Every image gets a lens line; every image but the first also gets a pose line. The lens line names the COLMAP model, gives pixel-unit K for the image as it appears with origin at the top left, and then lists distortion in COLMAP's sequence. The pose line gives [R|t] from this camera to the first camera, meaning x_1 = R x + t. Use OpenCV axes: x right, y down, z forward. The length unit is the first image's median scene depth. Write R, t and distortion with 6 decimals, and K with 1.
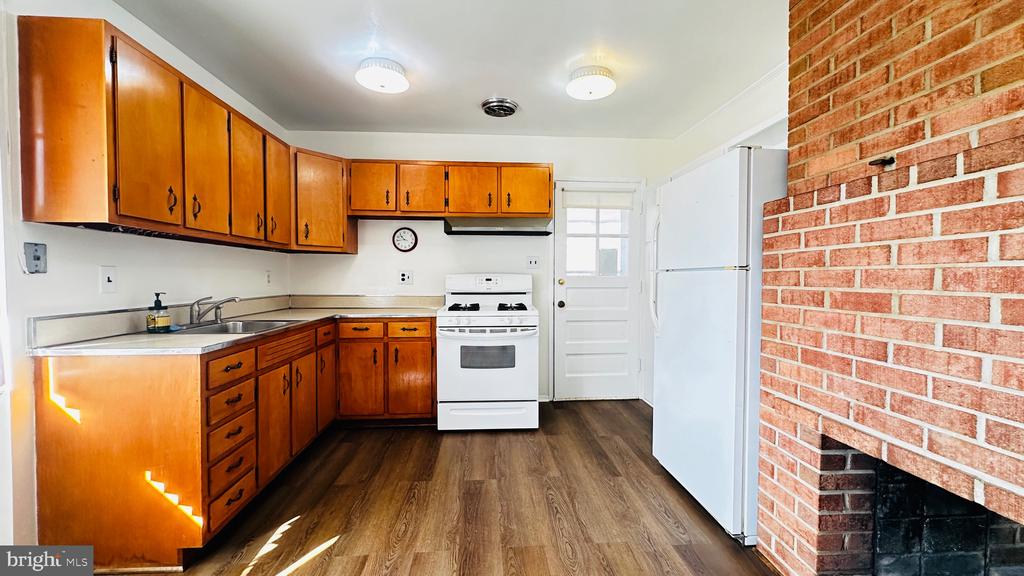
lens RADIAL K [[407.3, 0, 512.9], [0, 407.3, 288.0], [0, 0, 1]] dist [-0.002477, -0.000261]
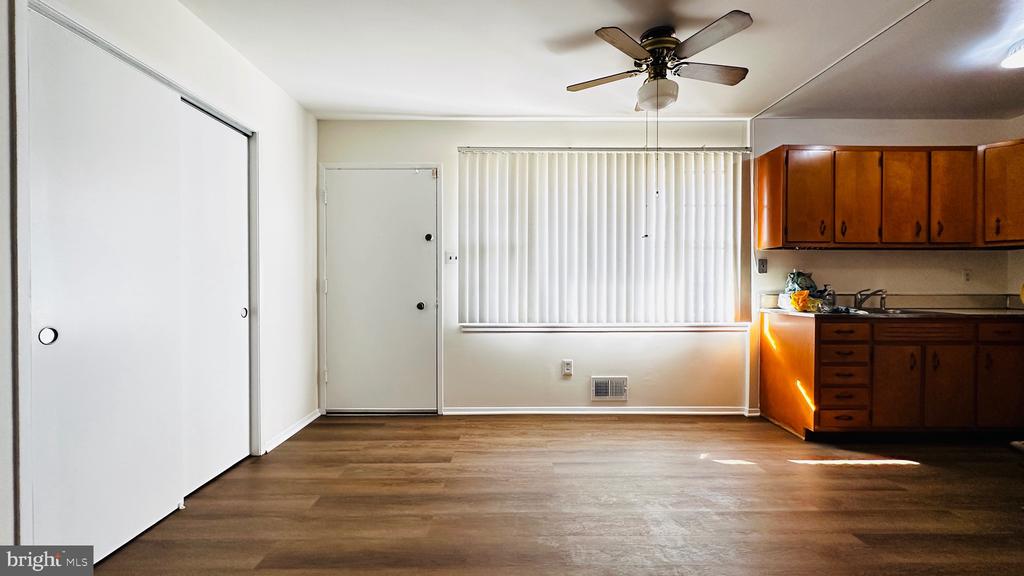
lens RADIAL K [[407.3, 0, 512.9], [0, 407.3, 288.0], [0, 0, 1]] dist [-0.002477, -0.000261]
pose [[-0.071381, 0.005625, -0.997433, 0.832407], [-0.028469, 0.999565, 0.007674, 0.049480], [0.997043, 0.028944, -0.071190, -0.122704]]
